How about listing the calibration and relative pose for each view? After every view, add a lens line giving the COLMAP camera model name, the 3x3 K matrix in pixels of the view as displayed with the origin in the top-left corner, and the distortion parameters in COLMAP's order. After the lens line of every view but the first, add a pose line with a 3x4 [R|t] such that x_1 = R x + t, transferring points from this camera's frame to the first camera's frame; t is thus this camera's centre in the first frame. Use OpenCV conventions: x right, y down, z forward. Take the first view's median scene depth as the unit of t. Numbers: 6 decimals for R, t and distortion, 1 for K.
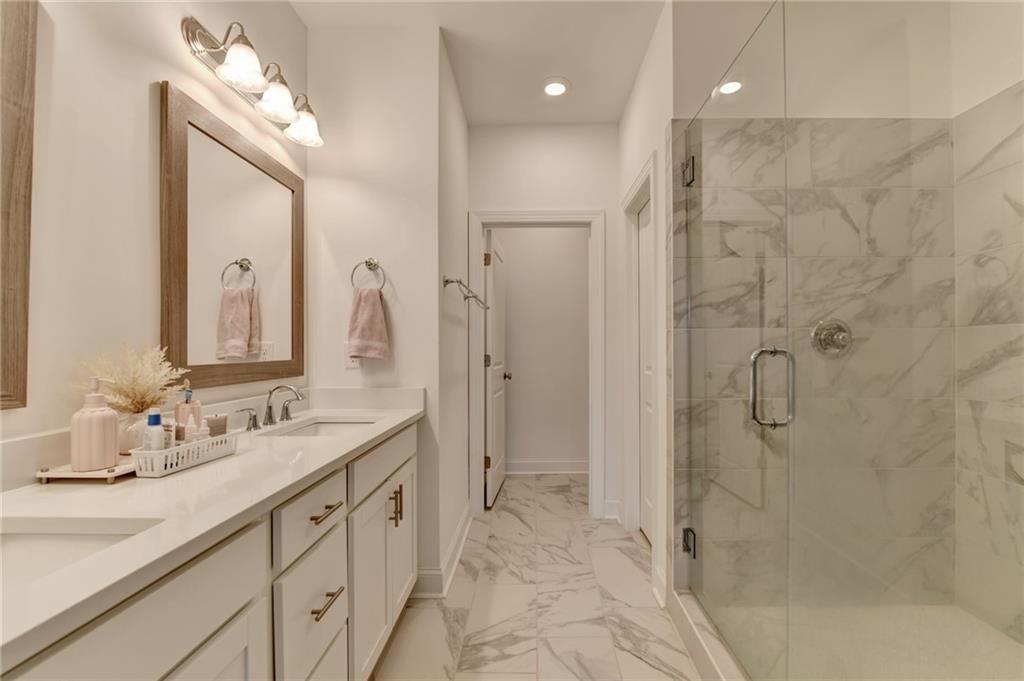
lens RADIAL K [[429.2, 0, 521.8], [0, 429.2, 348.2], [0, 0, 1]] dist [-0.004663, -0.001110]
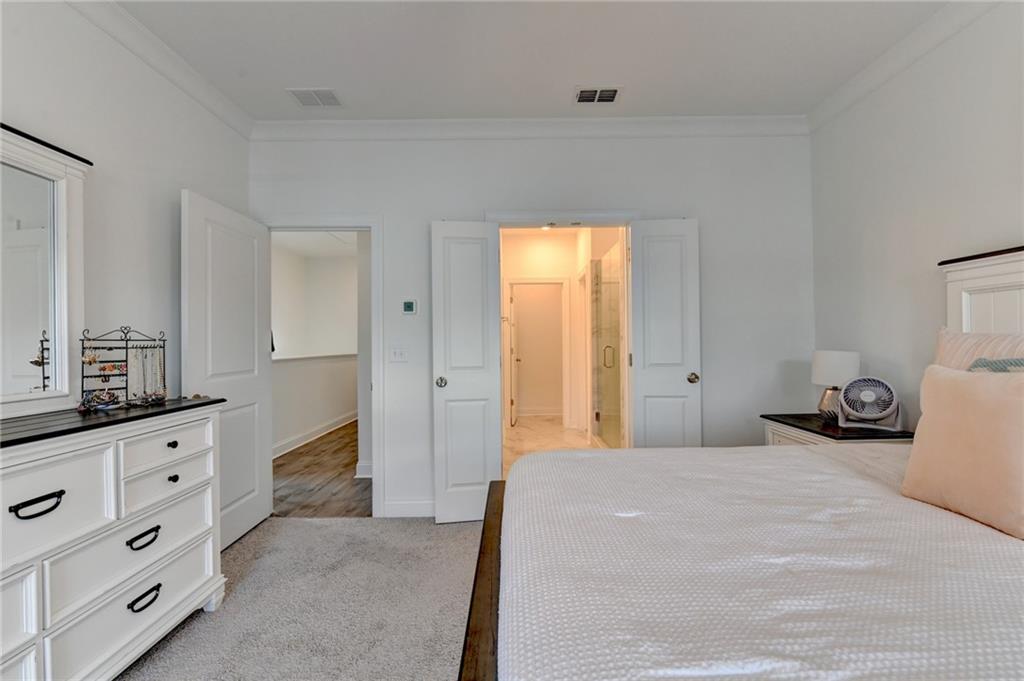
lens RADIAL K [[429.2, 0, 517.4], [0, 429.2, 342.2], [0, 0, 1]] dist [-0.004663, -0.001110]
pose [[0.999532, -0.007212, 0.029734, -0.197253], [0.007178, 0.999973, 0.001261, -0.026088], [-0.029743, -0.001047, 0.999557, -1.724470]]
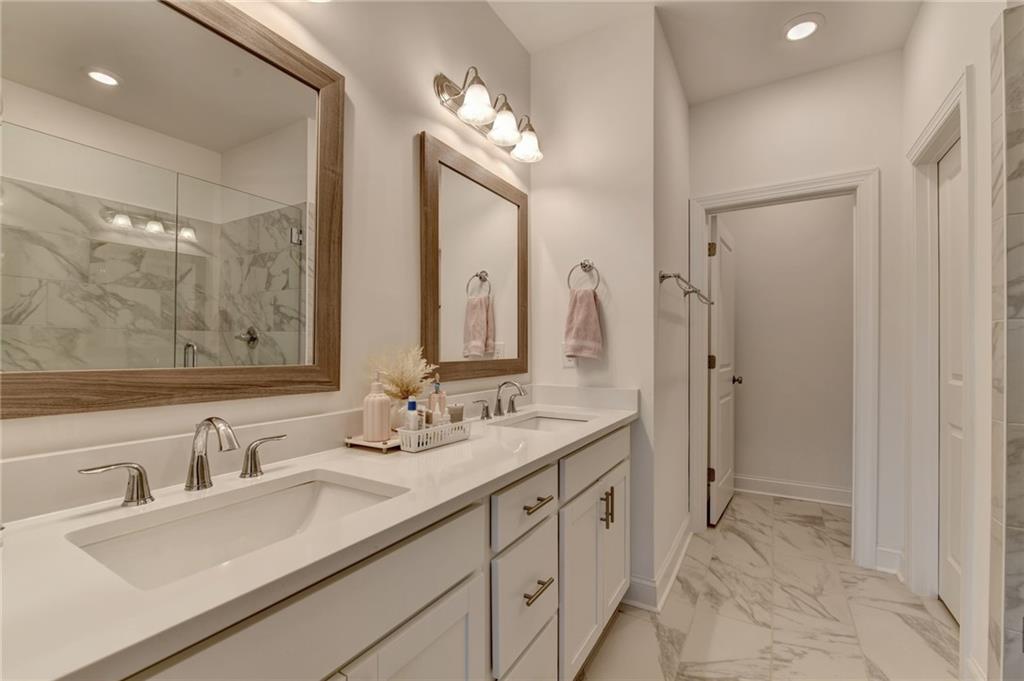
lens RADIAL K [[429.2, 0, 517.0], [0, 429.2, 350.4], [0, 0, 1]] dist [-0.004663, -0.001110]
pose [[0.871823, 0.003687, -0.489807, 0.007001], [-0.001010, 0.999983, 0.005728, -0.000220], [0.489820, -0.004499, 0.871812, 0.029811]]
